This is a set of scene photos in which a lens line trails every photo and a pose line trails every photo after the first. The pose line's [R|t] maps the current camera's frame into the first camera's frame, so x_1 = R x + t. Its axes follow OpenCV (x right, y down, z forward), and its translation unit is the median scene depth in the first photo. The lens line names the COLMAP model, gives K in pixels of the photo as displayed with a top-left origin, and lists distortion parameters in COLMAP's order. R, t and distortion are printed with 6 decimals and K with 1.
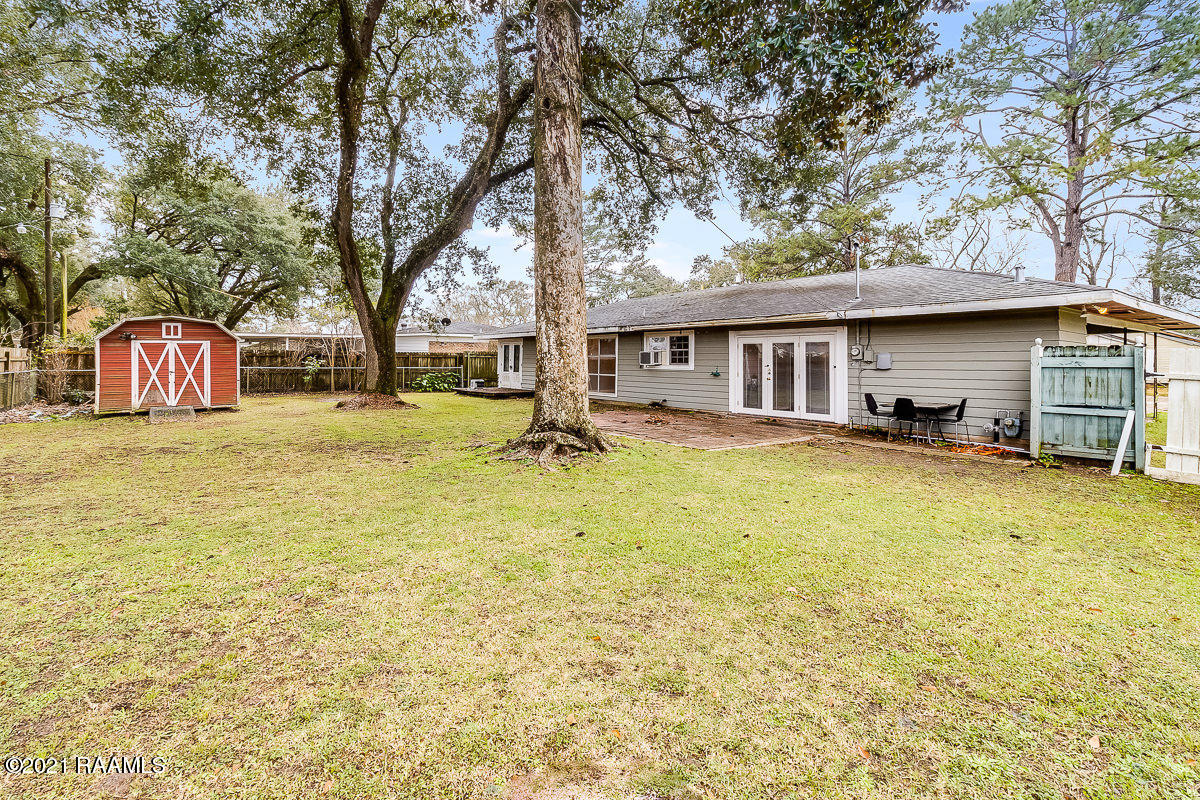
lens RADIAL K [[554.0, 0, 602.1], [0, 554.0, 387.5], [0, 0, 1]] dist [0.001822, 0.000027]
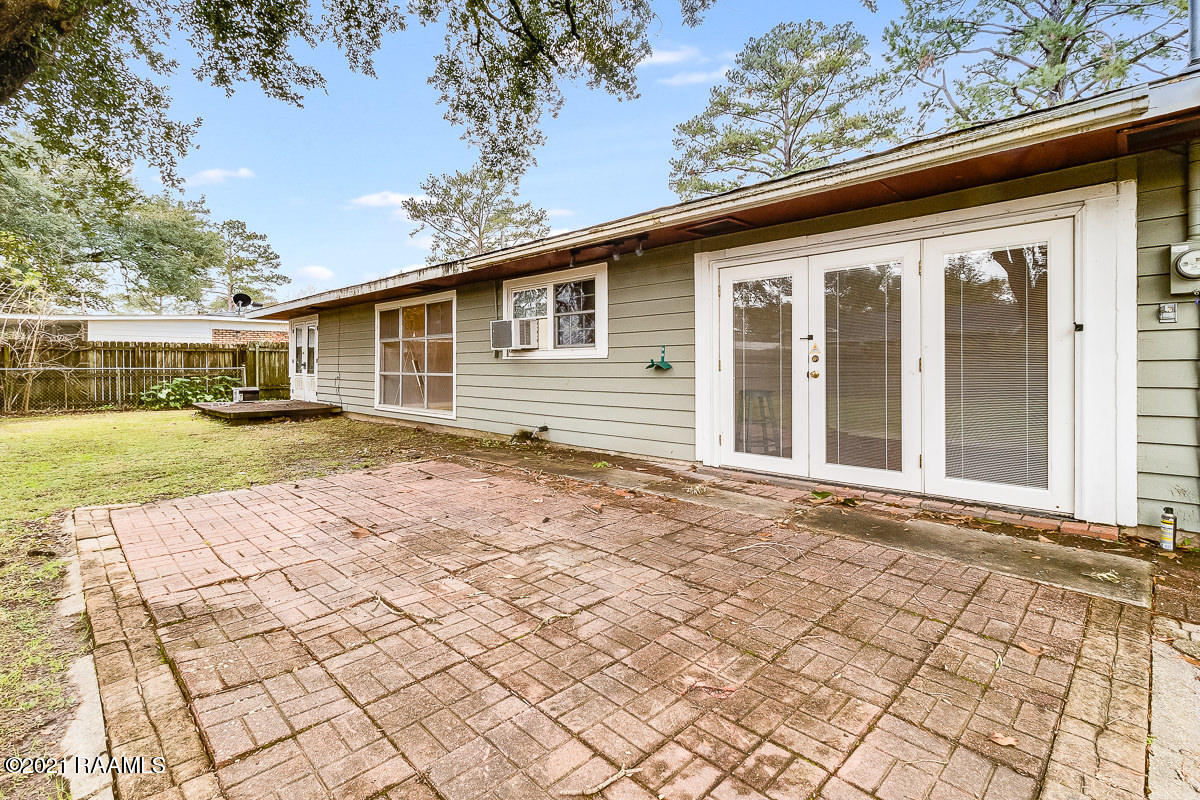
lens RADIAL K [[554.0, 0, 602.1], [0, 554.0, 387.5], [0, 0, 1]] dist [0.001822, 0.000027]
pose [[0.990575, -0.015020, 0.136144, 0.097399], [0.016119, 0.999846, -0.006973, -0.005513], [-0.136018, 0.009102, 0.990665, 0.544843]]
